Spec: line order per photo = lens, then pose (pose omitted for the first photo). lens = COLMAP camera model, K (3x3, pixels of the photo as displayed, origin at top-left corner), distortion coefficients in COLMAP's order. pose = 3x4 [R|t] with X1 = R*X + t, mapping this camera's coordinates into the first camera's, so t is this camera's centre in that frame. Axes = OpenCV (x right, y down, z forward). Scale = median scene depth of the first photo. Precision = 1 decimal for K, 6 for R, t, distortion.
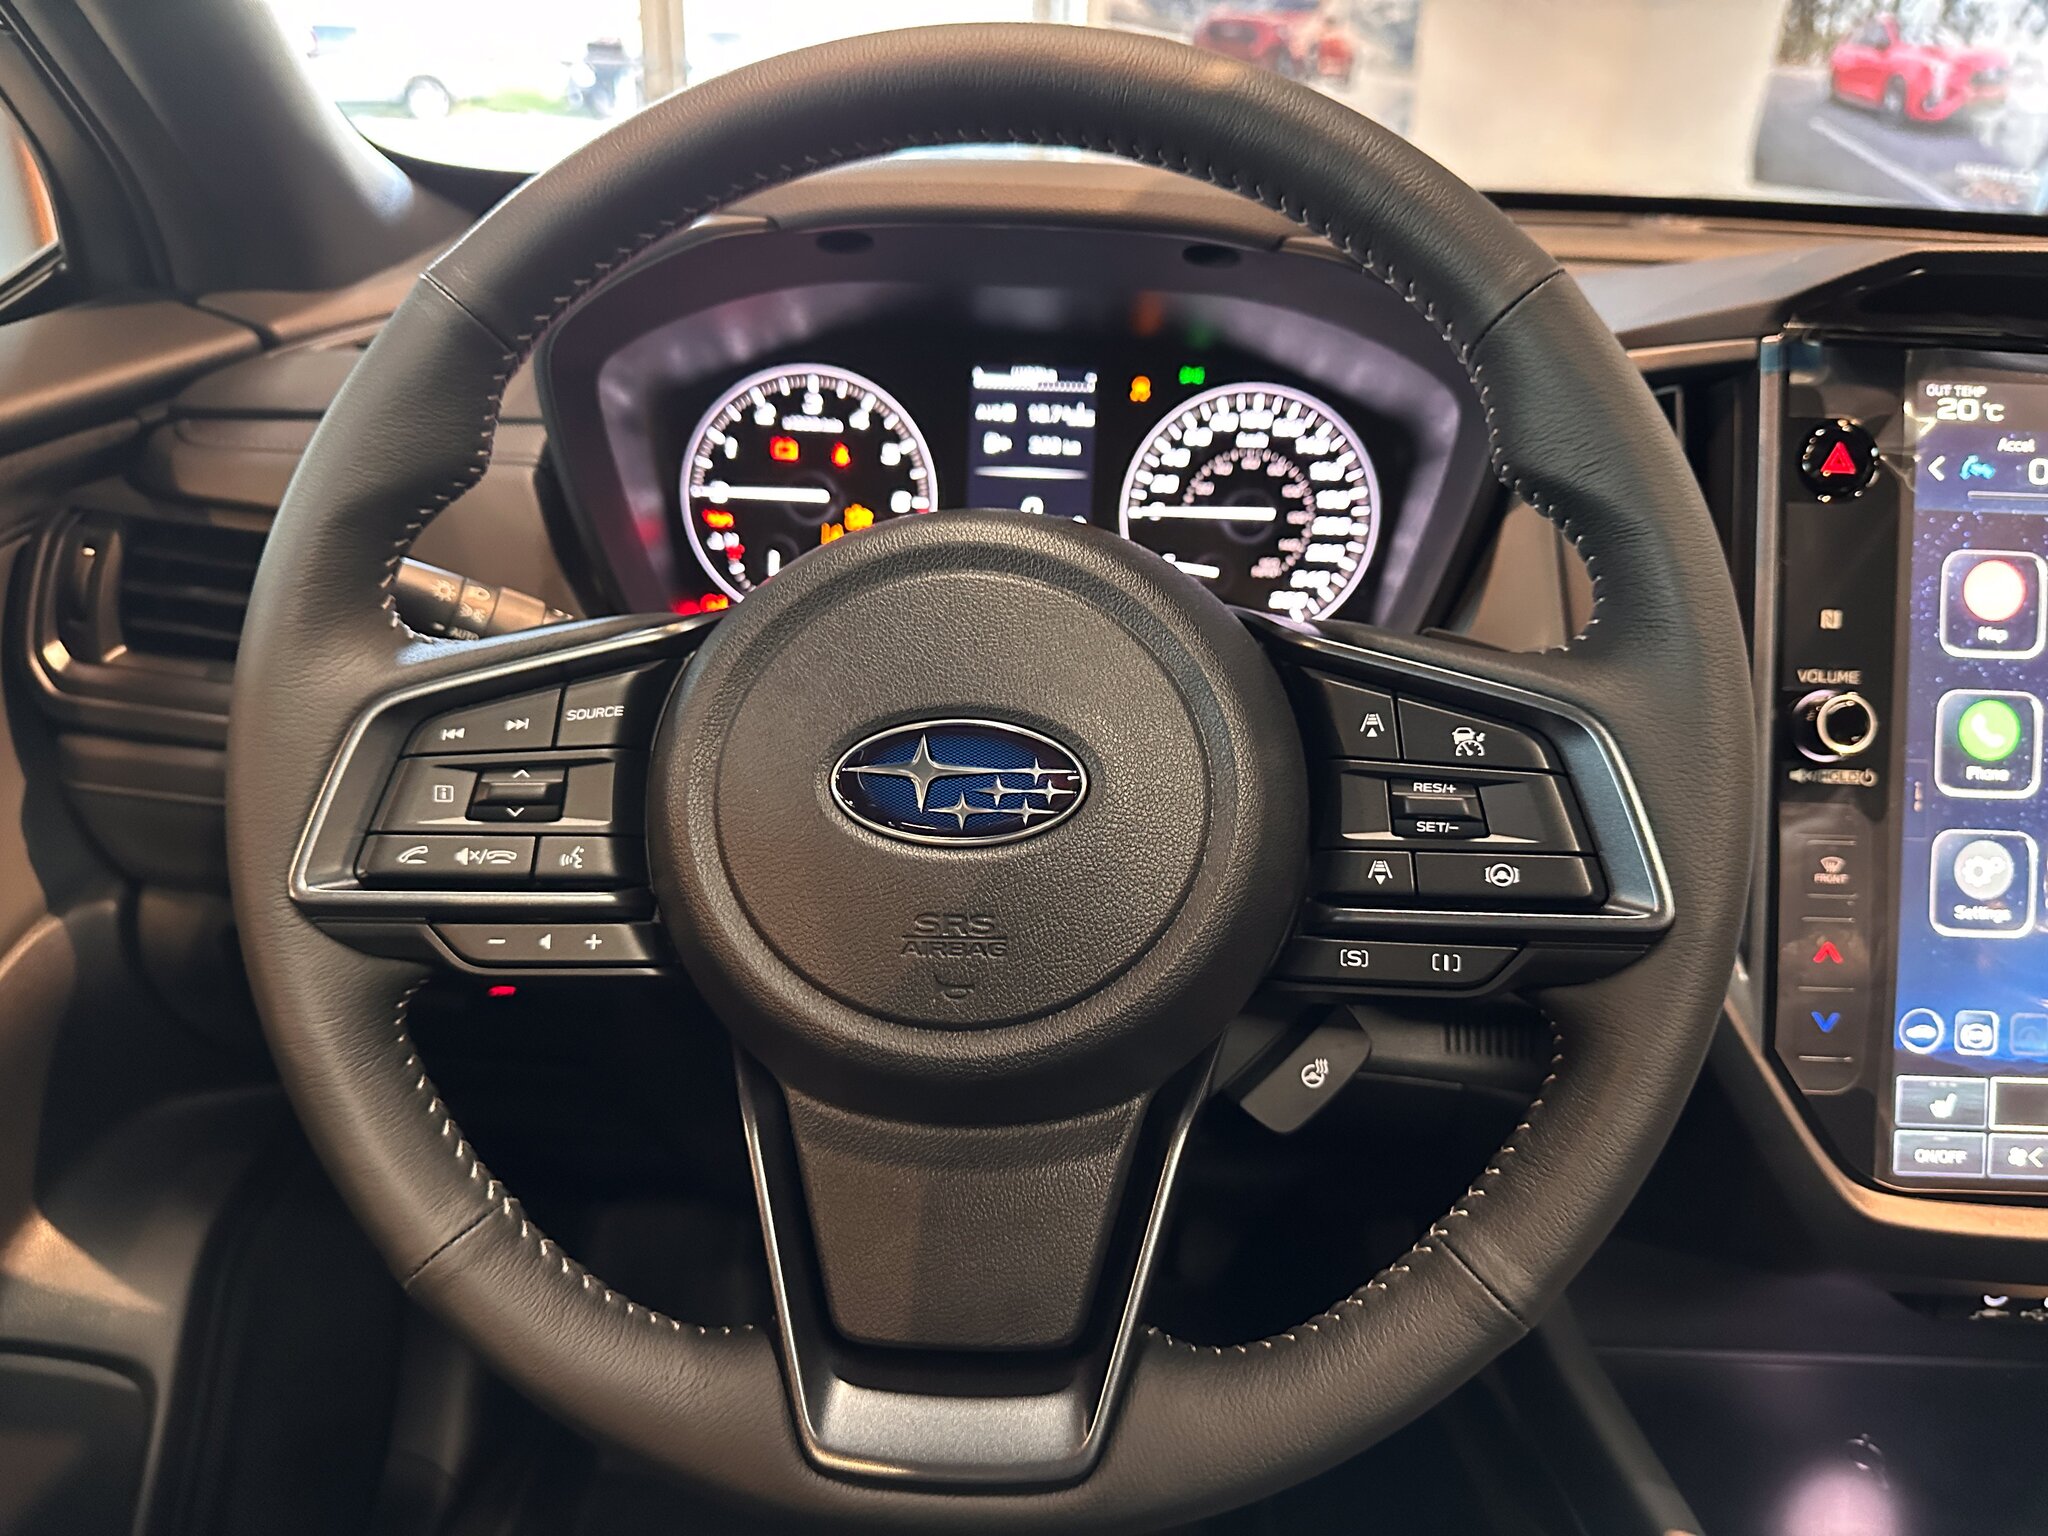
lens RADIAL K [[1503.3, 0, 967.0], [0, 1503.3, 753.9], [0, 0, 1]] dist [-0.055123, 0.041830]
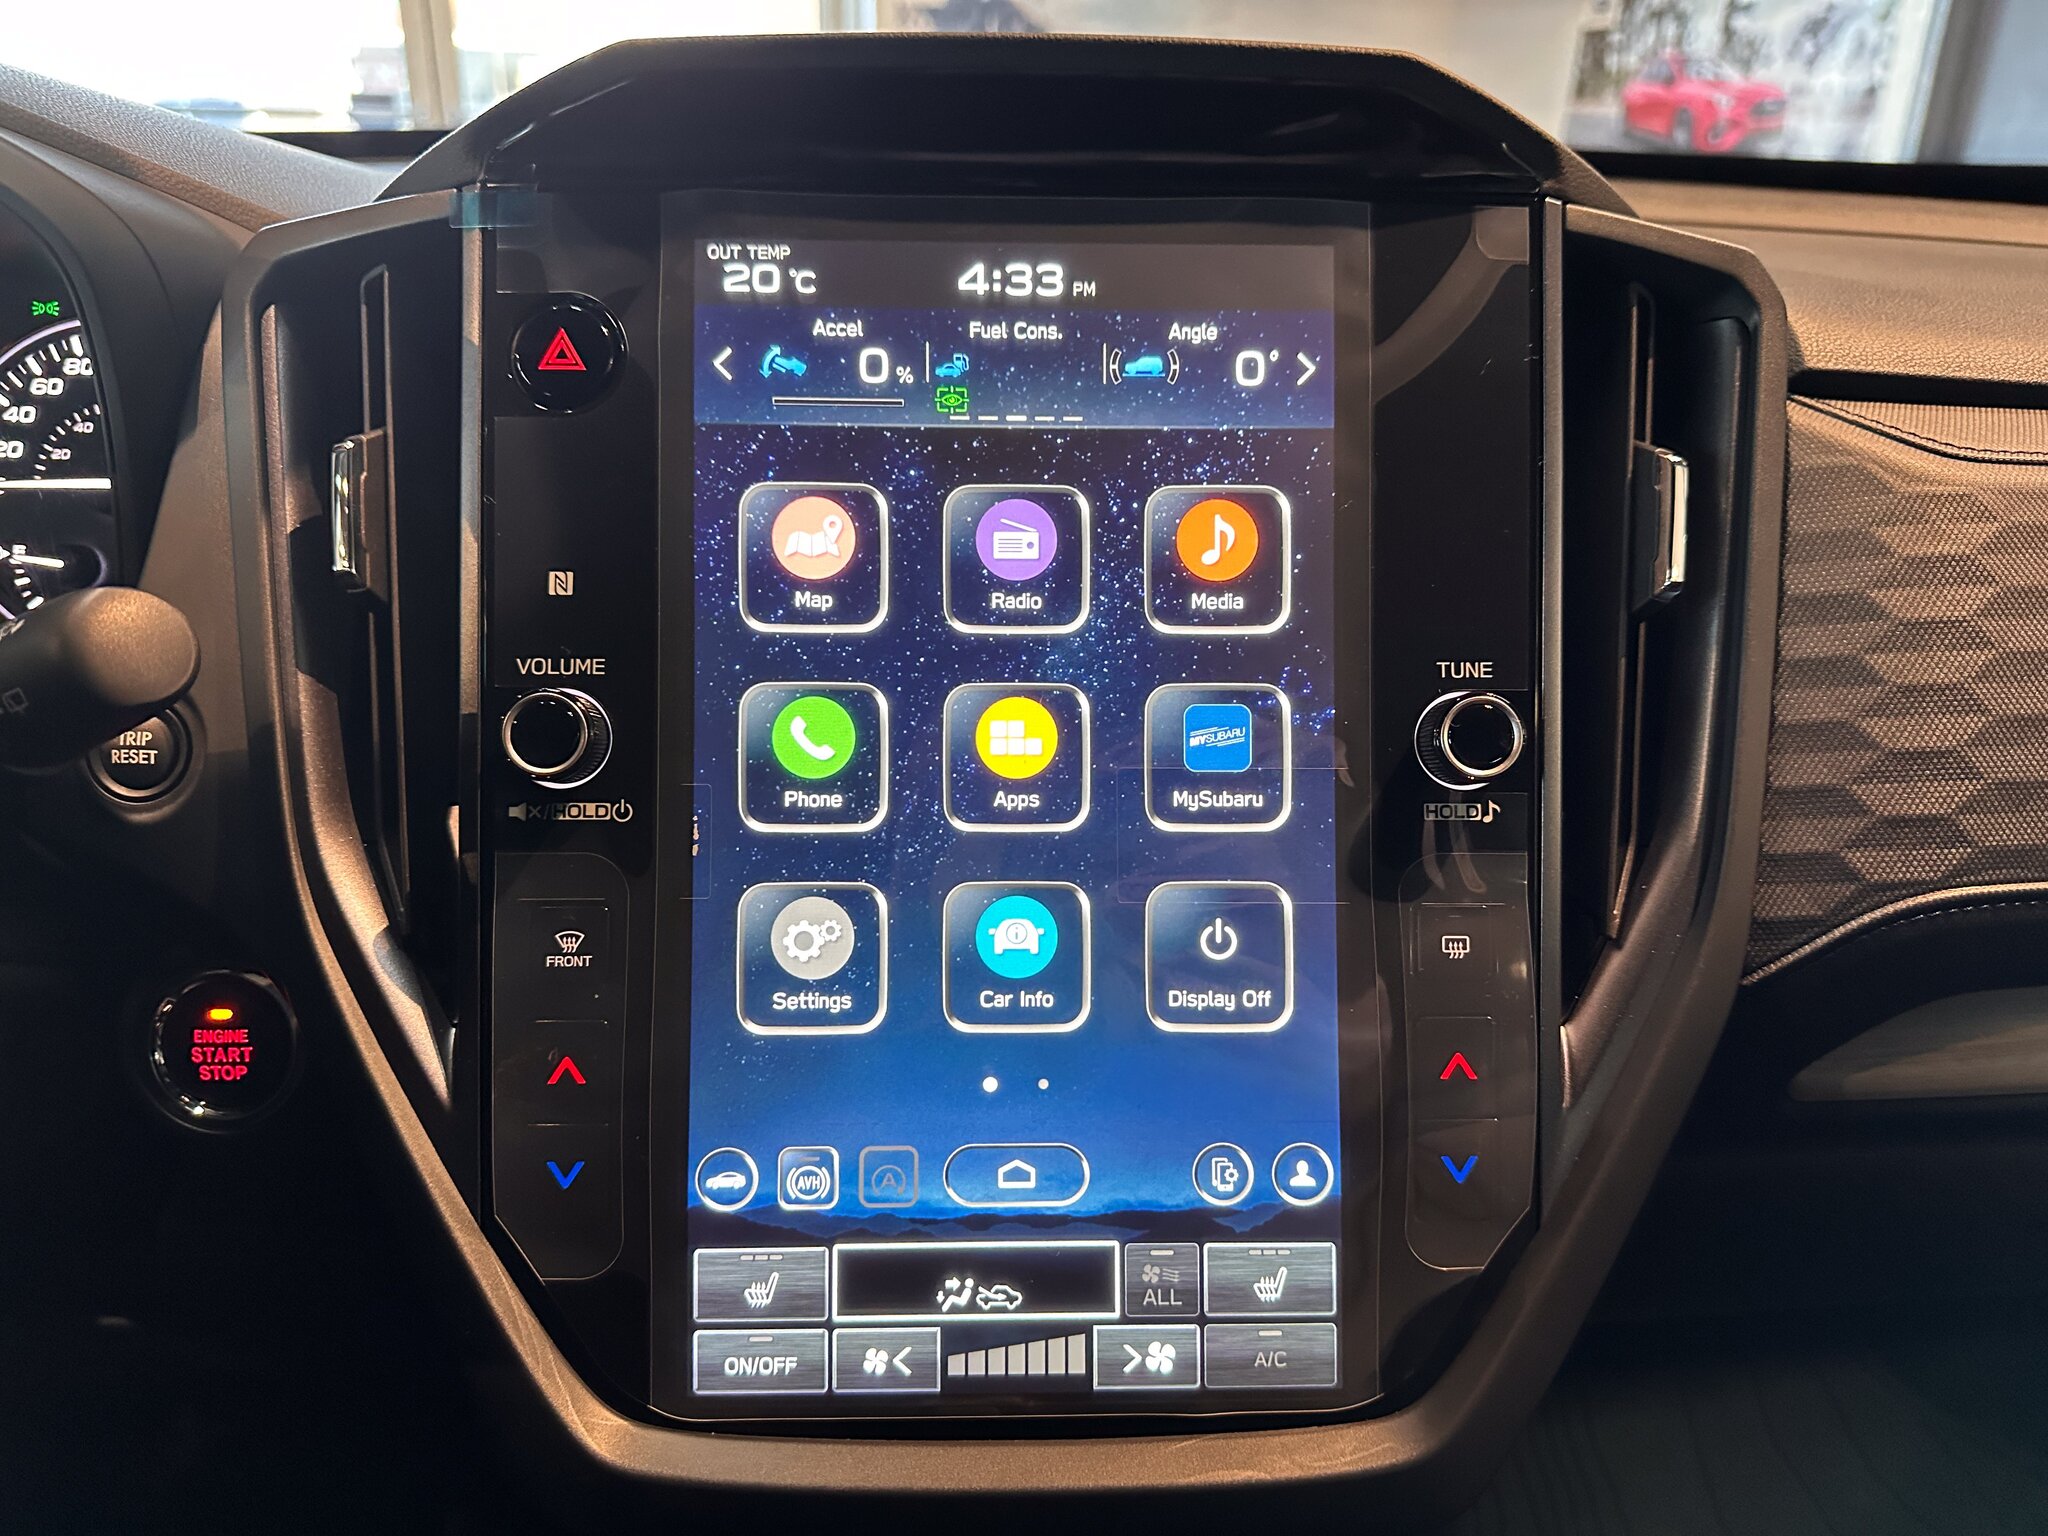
lens RADIAL K [[1415.3, 0, 1031.0], [0, 1415.3, 755.3], [0, 0, 1]] dist [0.032284, -0.004596]
pose [[0.998344, -0.032295, 0.047613, 0.761469], [0.033941, 0.998839, -0.034174, 0.018910], [-0.046454, 0.035734, 0.998281, 0.331214]]
